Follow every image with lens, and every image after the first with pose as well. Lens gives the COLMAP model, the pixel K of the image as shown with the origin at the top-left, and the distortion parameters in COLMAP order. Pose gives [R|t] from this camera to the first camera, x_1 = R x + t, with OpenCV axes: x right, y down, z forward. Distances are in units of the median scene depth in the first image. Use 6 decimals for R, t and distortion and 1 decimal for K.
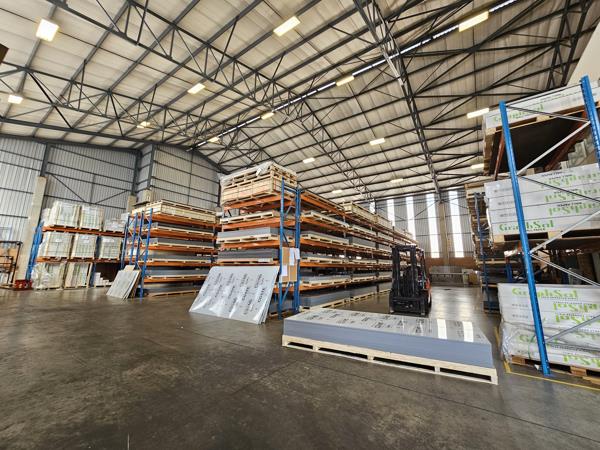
lens RADIAL K [[243.8, 0, 308.9], [0, 243.8, 225.5], [0, 0, 1]] dist [-0.042900, 0.007219]
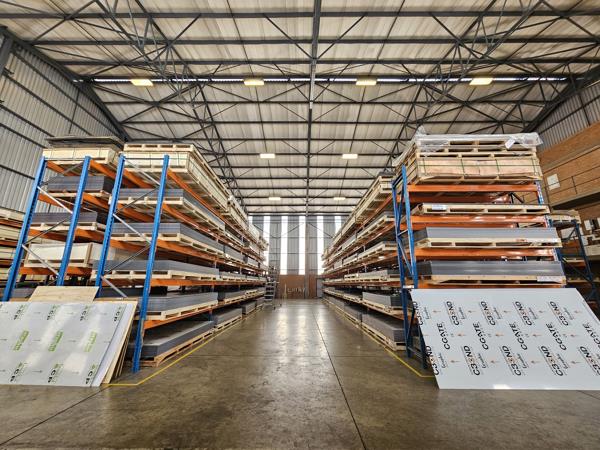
lens RADIAL K [[244.2, 0, 298.3], [0, 244.2, 224.8], [0, 0, 1]] dist [-0.005919, 0.002356]
pose [[0.837047, 0.128321, 0.531871, -0.387755], [-0.095033, 0.991430, -0.089634, 0.040596], [-0.538815, 0.024482, 0.842068, 0.280208]]
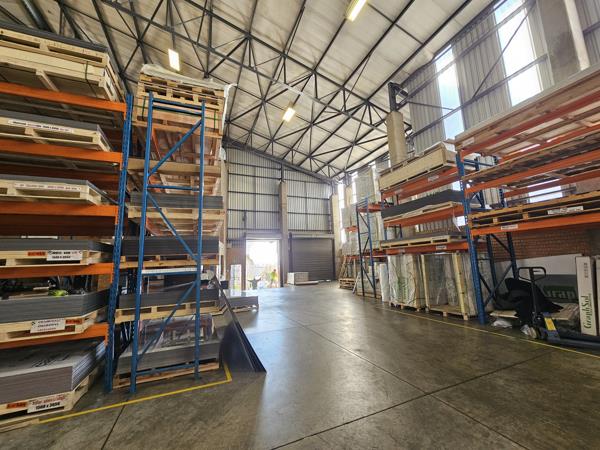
lens RADIAL K [[244.2, 0, 300.6], [0, 244.2, 226.3], [0, 0, 1]] dist [-0.005919, 0.002356]
pose [[-0.838652, 0.101347, 0.535155, -0.311124], [-0.070998, 0.953812, -0.291894, 0.085267], [-0.540020, -0.282793, -0.792721, 0.532592]]
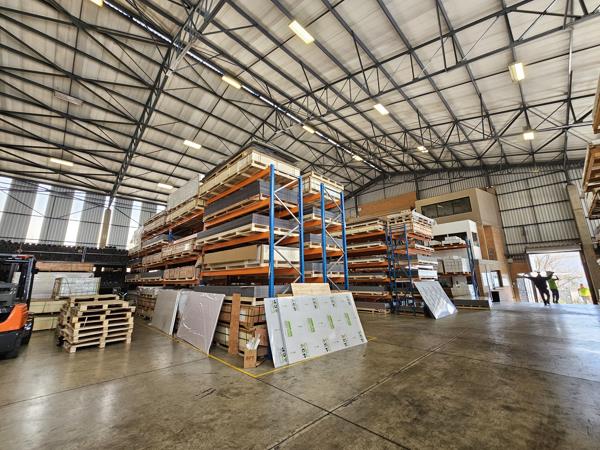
lens RADIAL K [[257.1, 0, 296.9], [0, 257.1, 224.6], [0, 0, 1]] dist [0.033663, -0.000110]
pose [[0.208084, 0.201056, 0.957224, -0.786801], [-0.151172, 0.973497, -0.171611, 0.084222], [-0.966358, -0.108996, 0.232963, 0.549013]]
